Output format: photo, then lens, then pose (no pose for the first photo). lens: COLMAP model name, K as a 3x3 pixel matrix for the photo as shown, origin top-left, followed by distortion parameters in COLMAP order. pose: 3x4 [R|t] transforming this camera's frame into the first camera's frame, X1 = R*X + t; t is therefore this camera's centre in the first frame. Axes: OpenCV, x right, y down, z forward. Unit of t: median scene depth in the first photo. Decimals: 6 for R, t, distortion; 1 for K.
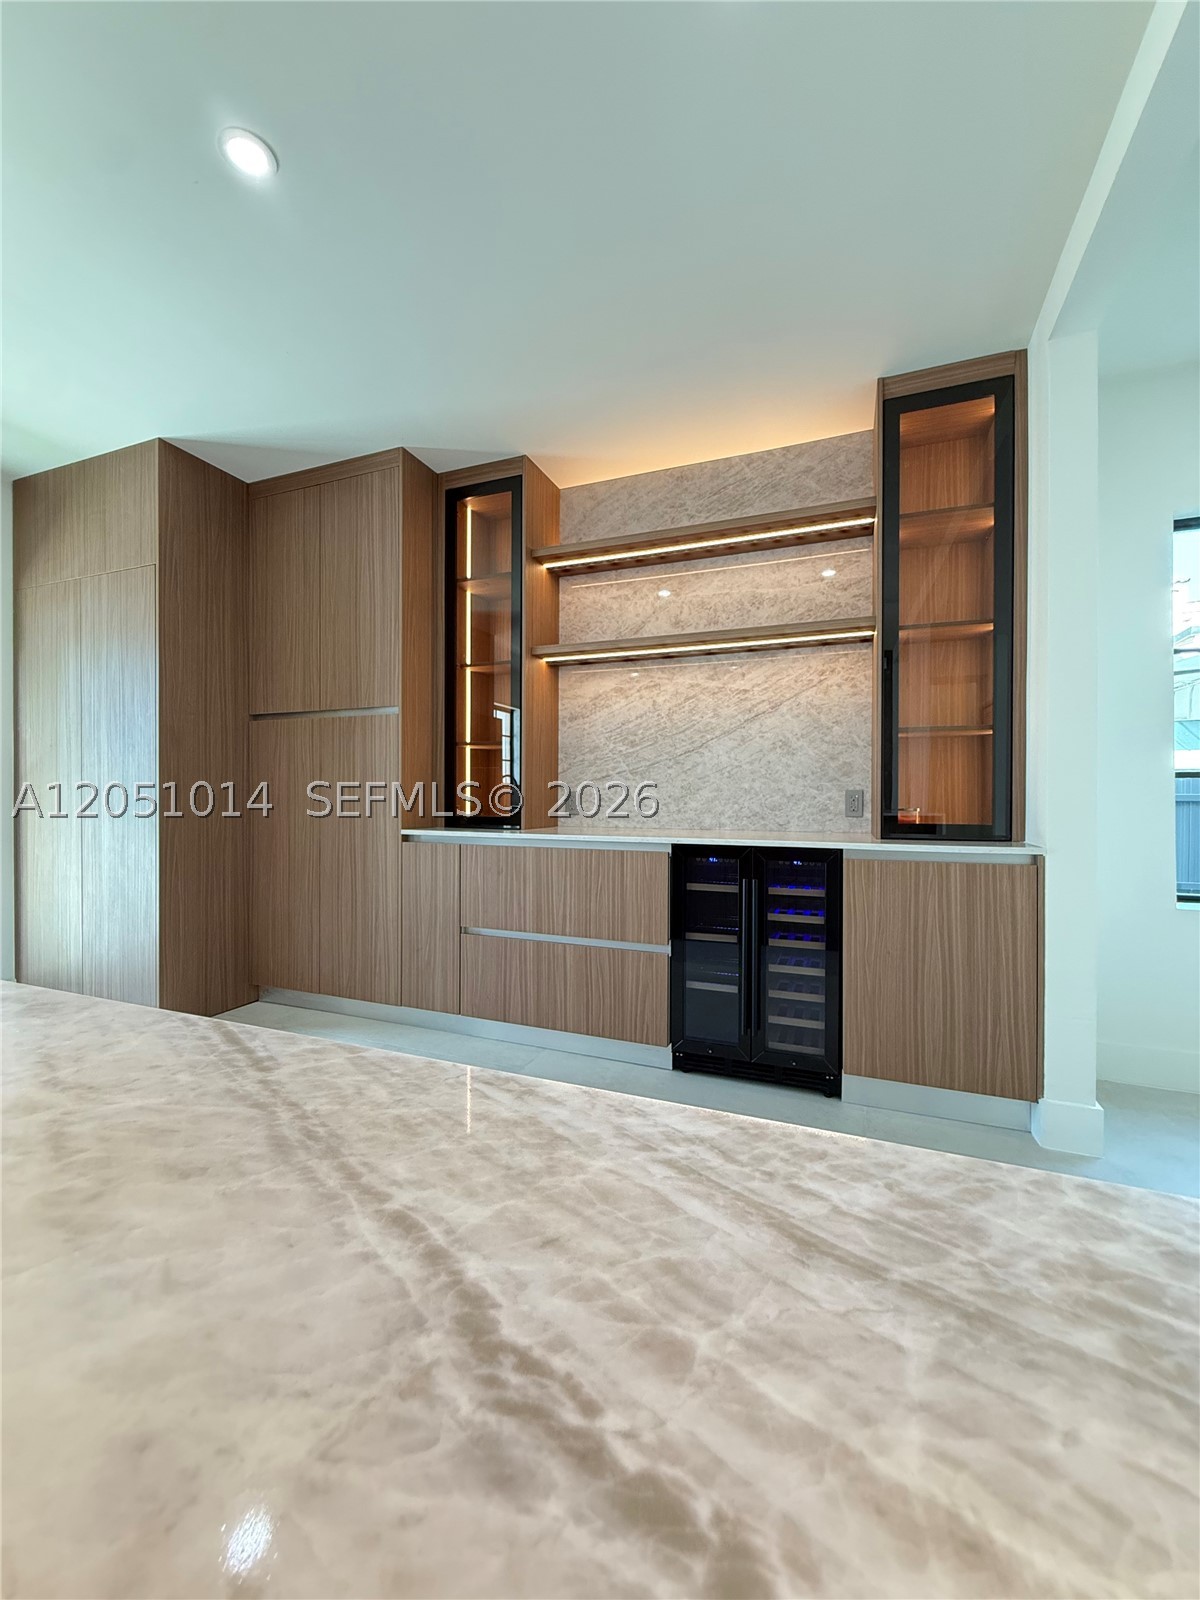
lens RADIAL K [[641.1, 0, 603.0], [0, 641.1, 796.0], [0, 0, 1]] dist [0.000450, 0.000127]
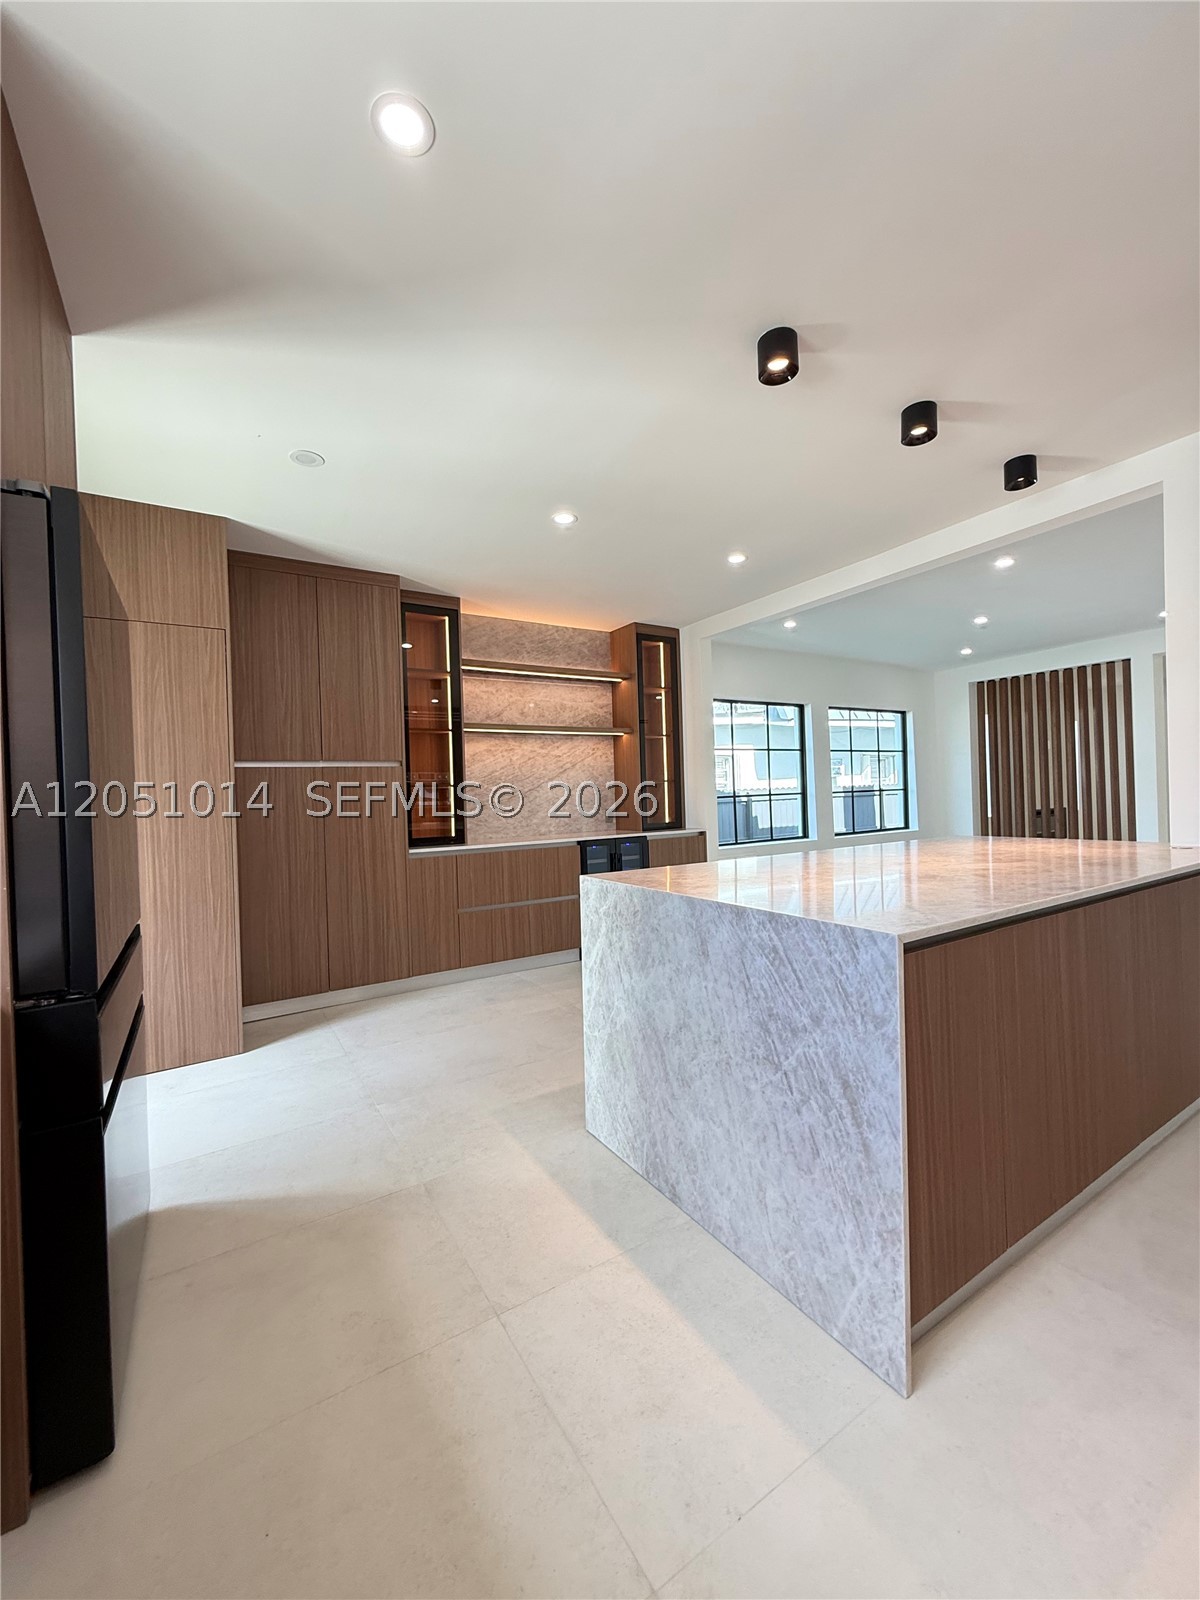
lens RADIAL K [[641.1, 0, 603.0], [0, 641.1, 796.0], [0, 0, 1]] dist [0.000450, 0.000127]
pose [[0.595773, -0.024326, 0.802784, -1.164440], [0.034569, 0.999392, 0.004628, -0.056435], [-0.802409, 0.024994, 0.596252, -0.173460]]
